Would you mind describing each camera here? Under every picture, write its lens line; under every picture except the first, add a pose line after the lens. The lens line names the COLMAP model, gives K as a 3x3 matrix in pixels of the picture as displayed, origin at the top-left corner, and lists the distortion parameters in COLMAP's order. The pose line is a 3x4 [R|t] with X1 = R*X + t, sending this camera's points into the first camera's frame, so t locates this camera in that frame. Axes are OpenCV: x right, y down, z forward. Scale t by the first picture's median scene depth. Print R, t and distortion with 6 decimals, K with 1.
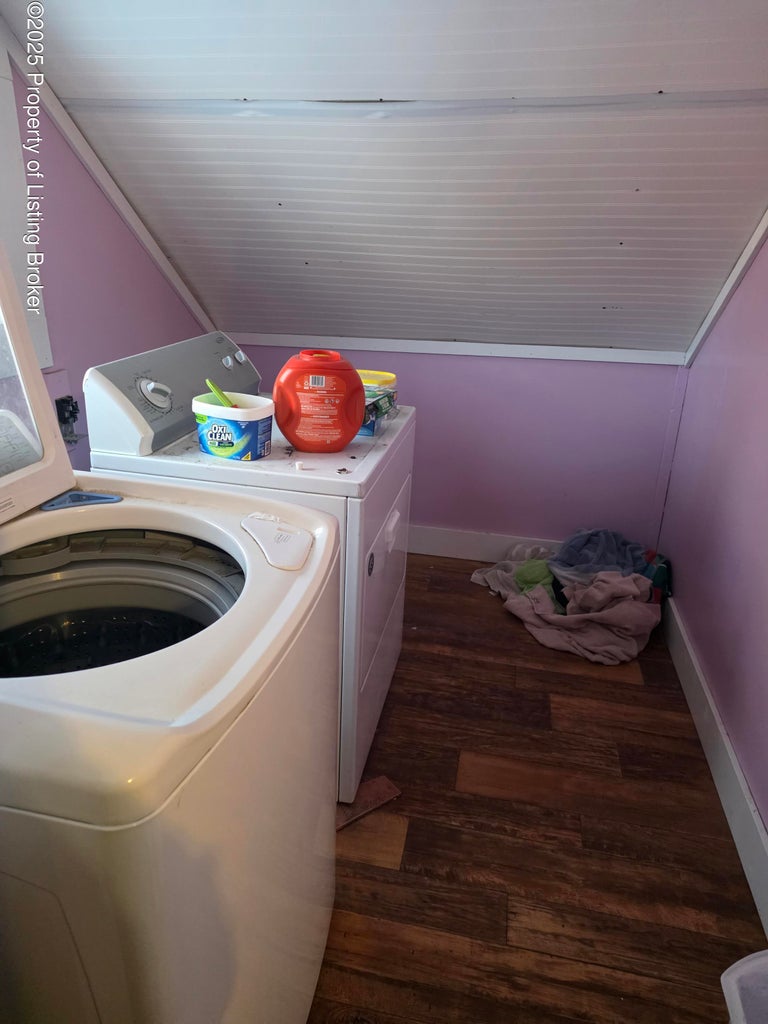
lens RADIAL K [[690.0, 0, 381.4], [0, 690.0, 500.3], [0, 0, 1]] dist [-0.000466, 0.000890]
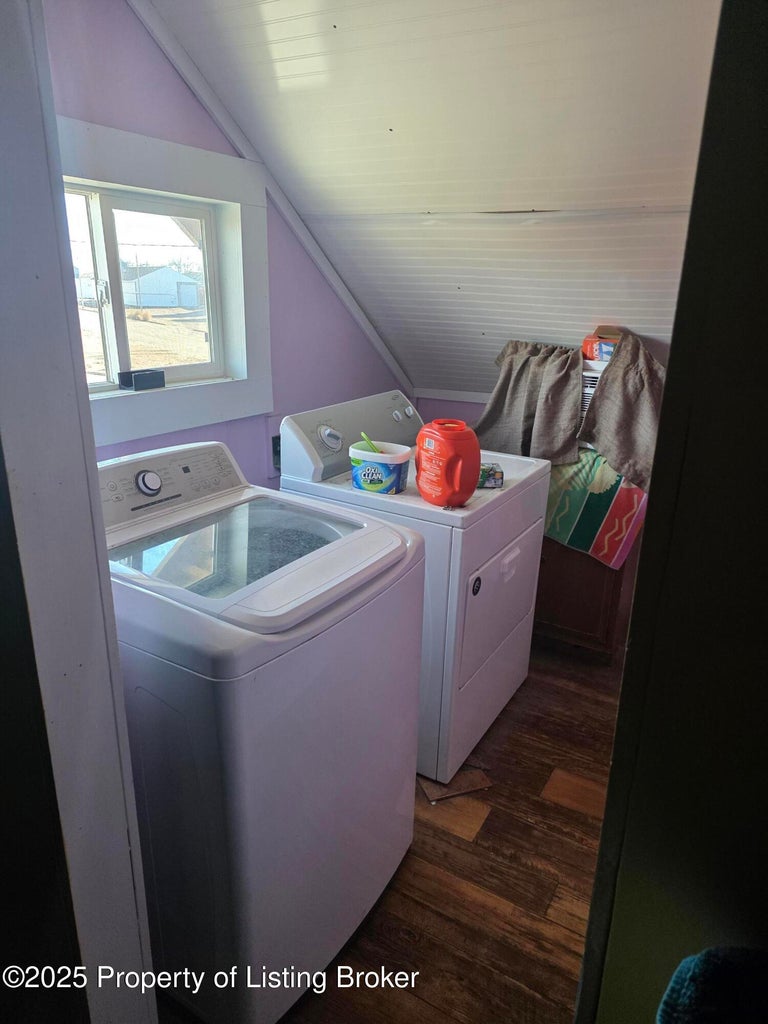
lens RADIAL K [[686.0, 0, 384.0], [0, 686.0, 512.0], [0, 0, 1]] dist [-0.001076, -0.002470]
pose [[0.945070, 0.095706, -0.312542, 0.201613], [-0.111719, 0.993169, -0.033692, 0.022537], [0.307183, 0.066758, 0.949306, -0.221401]]
